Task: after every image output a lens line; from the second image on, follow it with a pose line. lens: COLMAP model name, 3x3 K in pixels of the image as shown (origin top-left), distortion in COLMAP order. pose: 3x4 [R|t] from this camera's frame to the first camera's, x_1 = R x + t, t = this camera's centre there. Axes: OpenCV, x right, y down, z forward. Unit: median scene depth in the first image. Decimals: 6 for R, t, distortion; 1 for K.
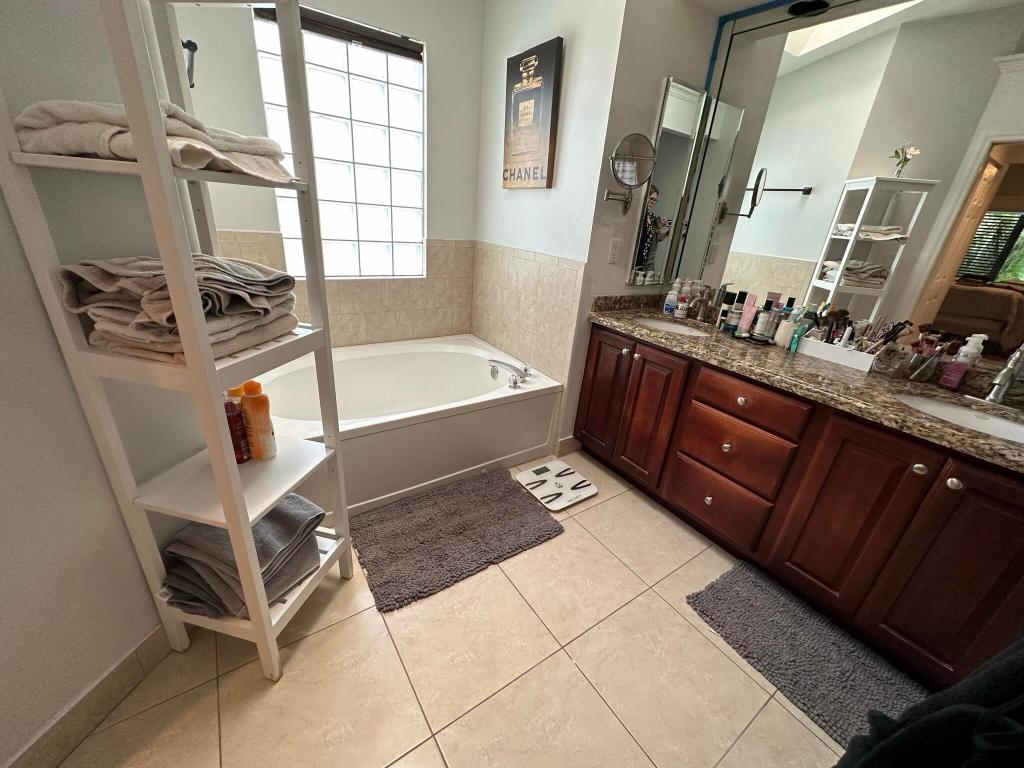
lens RADIAL K [[409.3, 0, 513.2], [0, 409.3, 386.2], [0, 0, 1]] dist [-0.000657, -0.000050]
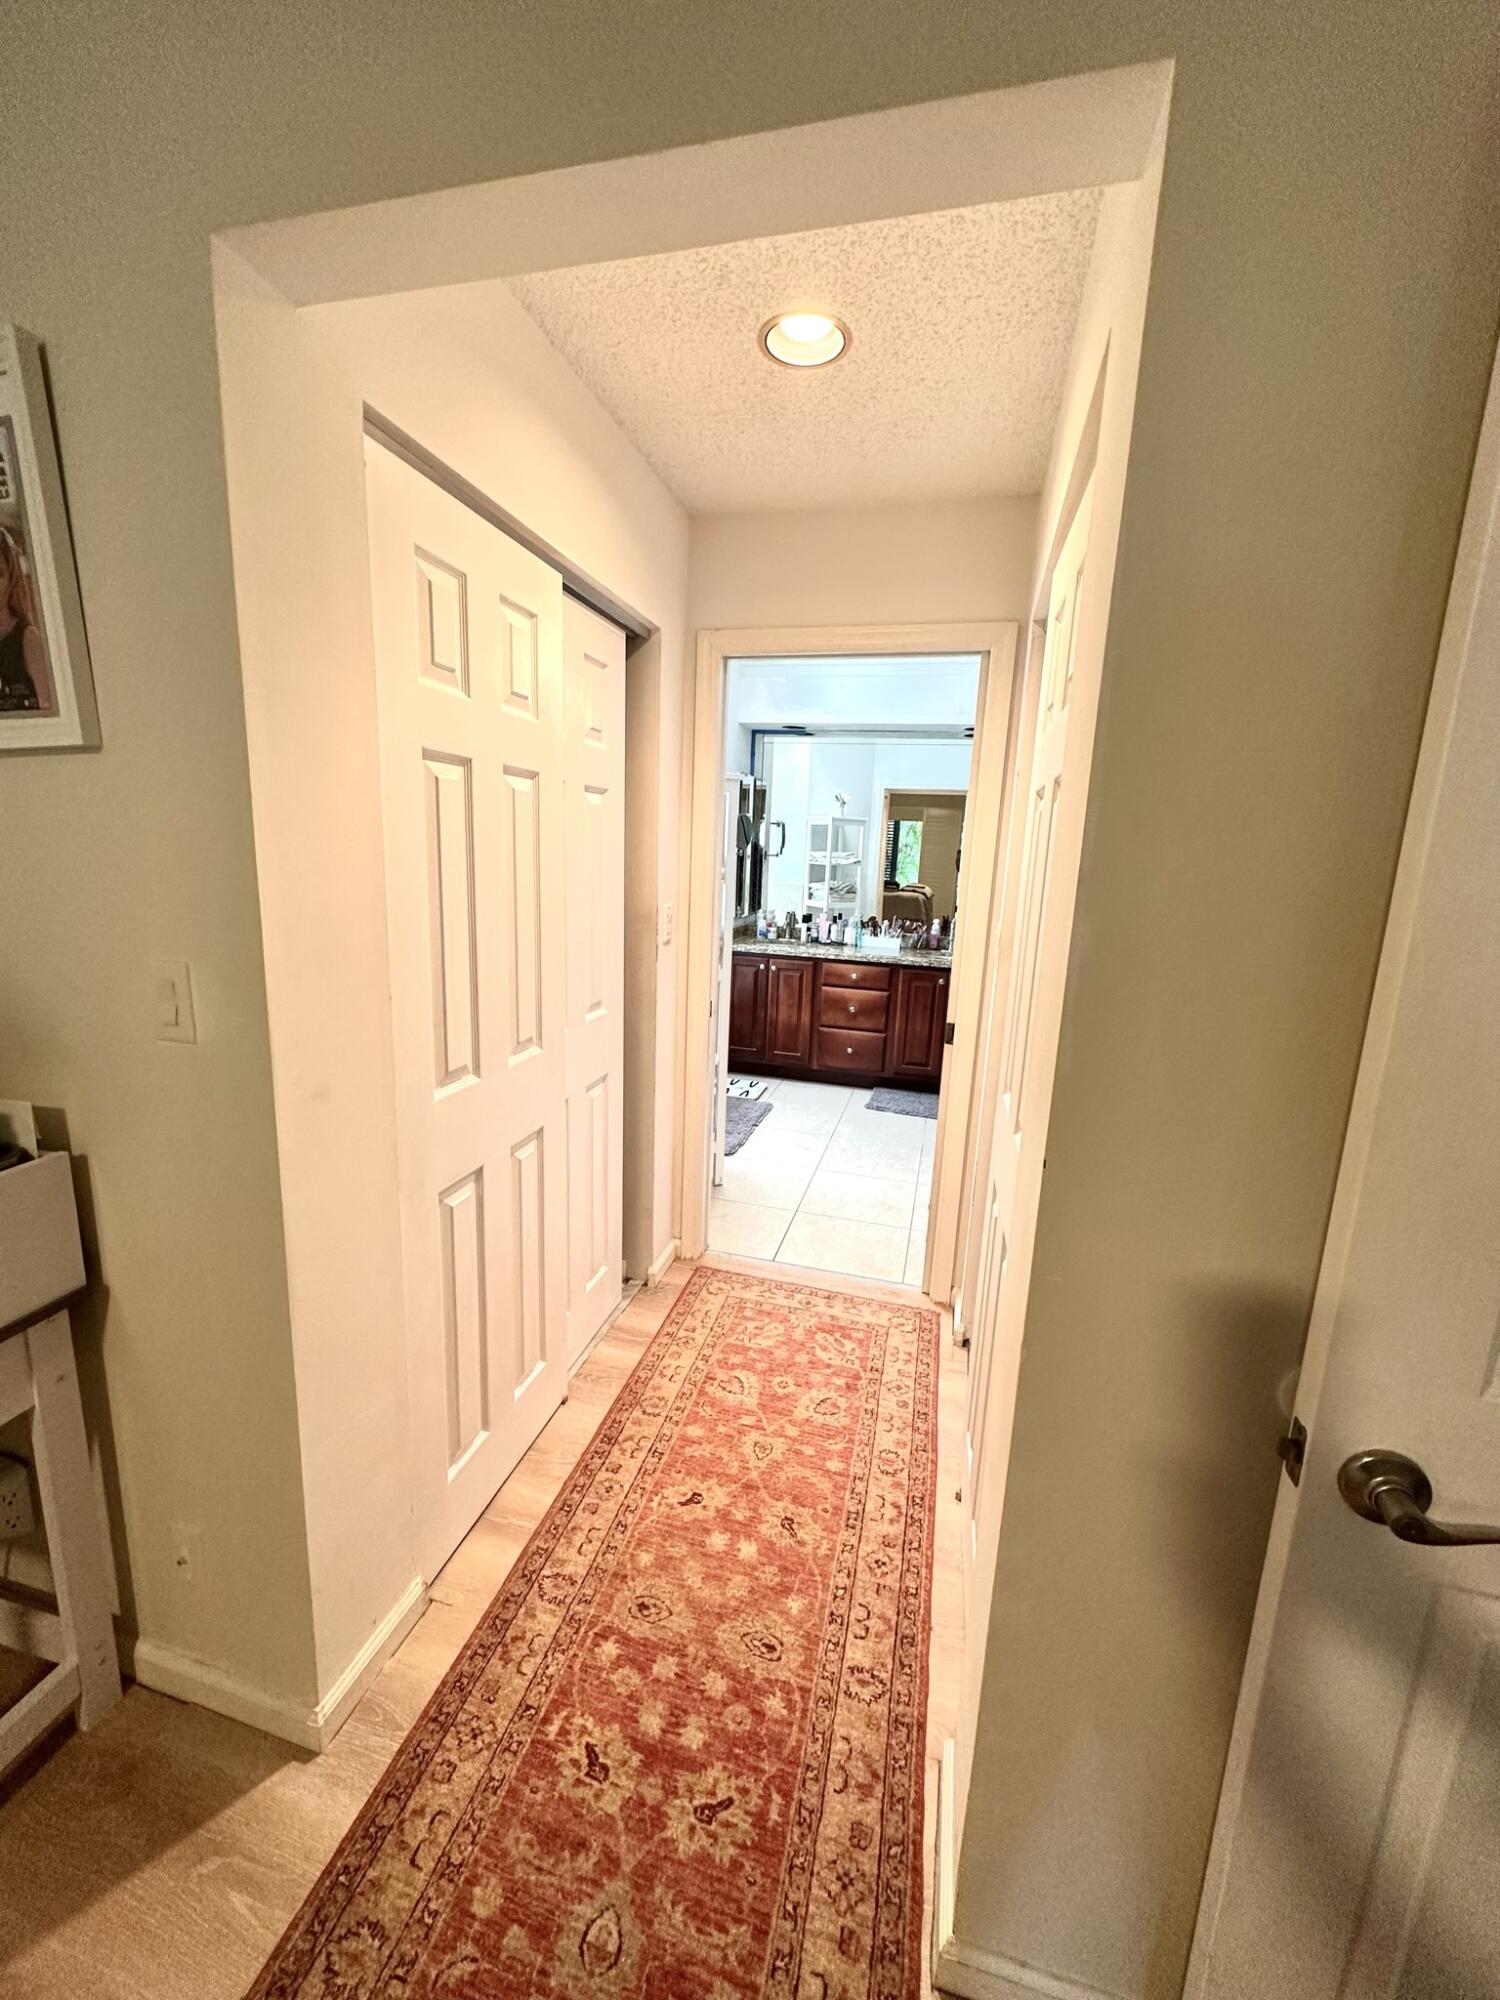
lens RADIAL K [[799.4, 0, 746.8], [0, 799.4, 1001.6], [0, 0, 1]] dist [-0.000657, -0.000050]
pose [[0.763480, -0.174975, 0.621676, -1.402458], [0.273723, 0.959535, -0.066092, 0.181258], [-0.584956, 0.220627, 0.780481, -0.952431]]
